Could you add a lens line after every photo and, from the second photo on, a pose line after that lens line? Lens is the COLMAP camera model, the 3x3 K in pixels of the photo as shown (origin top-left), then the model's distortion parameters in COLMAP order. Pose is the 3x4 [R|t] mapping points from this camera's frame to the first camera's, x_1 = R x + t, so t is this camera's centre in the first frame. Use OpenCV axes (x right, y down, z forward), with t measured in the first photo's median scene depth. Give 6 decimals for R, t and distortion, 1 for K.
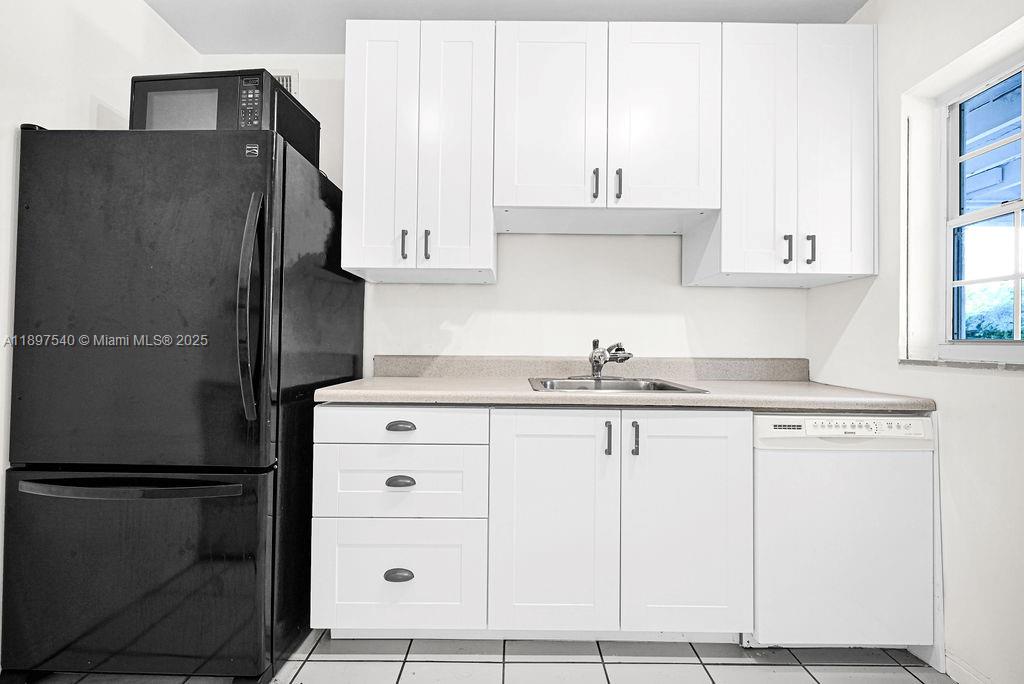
lens RADIAL K [[412.9, 0, 513.2], [0, 412.9, 337.9], [0, 0, 1]] dist [-0.002178, 0.000862]
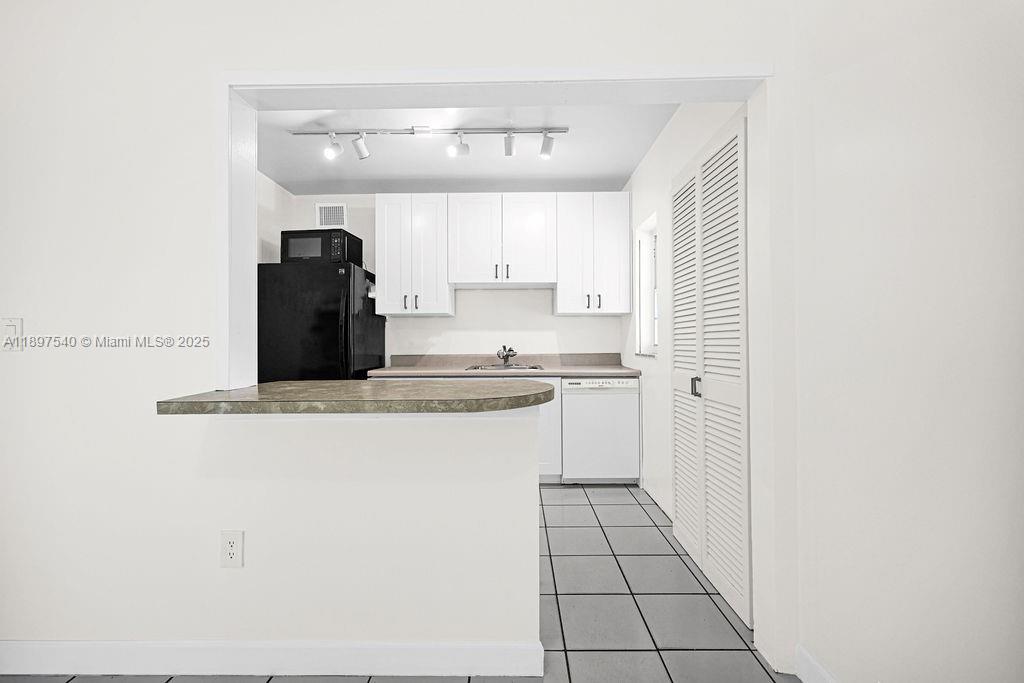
lens RADIAL K [[412.9, 0, 516.3], [0, 412.9, 339.3], [0, 0, 1]] dist [-0.002178, 0.000862]
pose [[0.999858, -0.016618, -0.002912, 0.298823], [0.016649, 0.999801, 0.010973, -0.051486], [0.002730, -0.011020, 0.999936, -1.089146]]
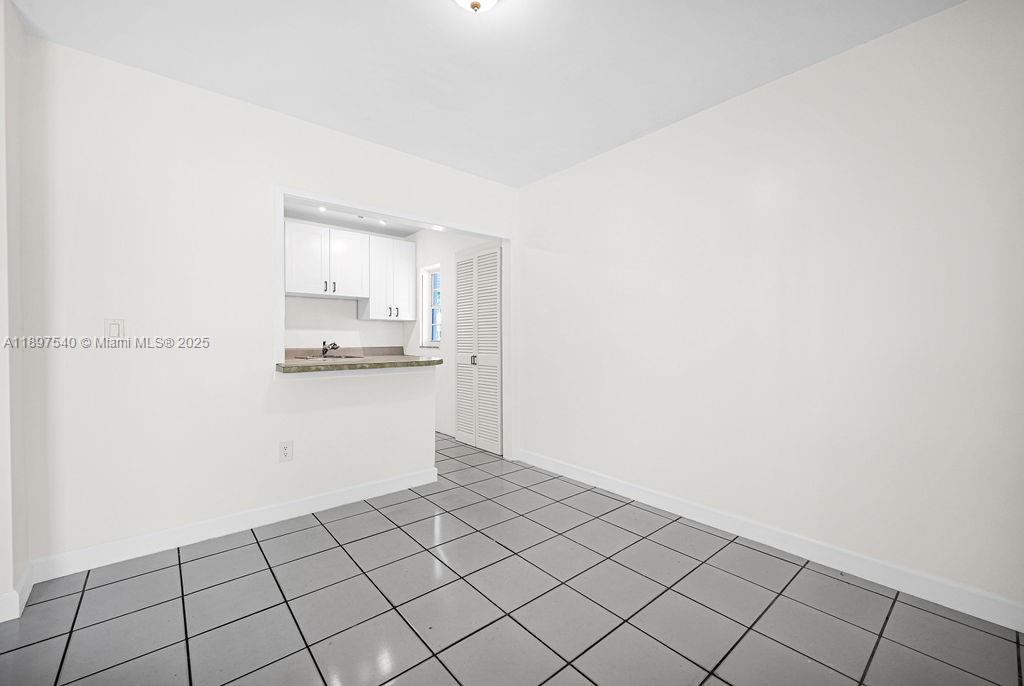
lens RADIAL K [[412.9, 0, 508.4], [0, 412.9, 344.7], [0, 0, 1]] dist [-0.002178, 0.000862]
pose [[0.765016, -0.019320, 0.643722, -0.669667], [-0.002572, 0.999450, 0.033053, -0.070706], [-0.644006, -0.026942, 0.764546, -1.974828]]
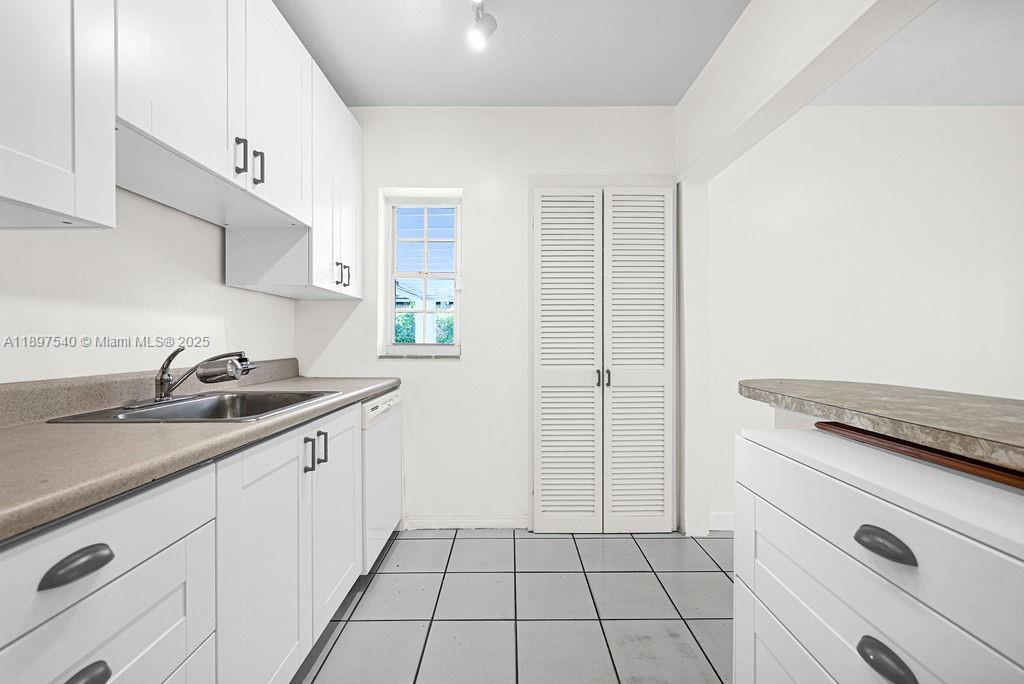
lens RADIAL K [[412.9, 0, 513.9], [0, 412.9, 340.5], [0, 0, 1]] dist [-0.002178, 0.000862]
pose [[-0.015100, -0.011649, 0.999818, -0.609569], [-0.016189, 0.999804, 0.011404, -0.030689], [-0.999755, -0.016013, -0.015286, 0.466805]]
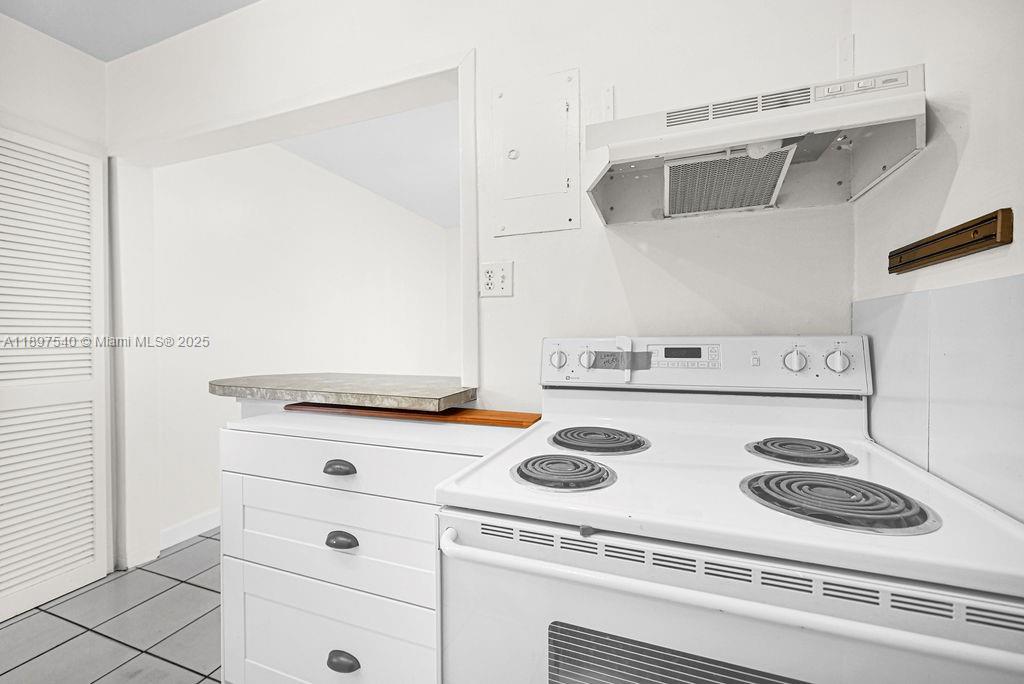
lens RADIAL K [[412.9, 0, 505.7], [0, 412.9, 341.3], [0, 0, 1]] dist [-0.002178, 0.000862]
pose [[-0.937240, -0.002944, 0.348673, -0.744152], [-0.005308, 0.999969, -0.005825, -0.031069], [-0.348645, -0.007311, -0.937226, 0.728293]]
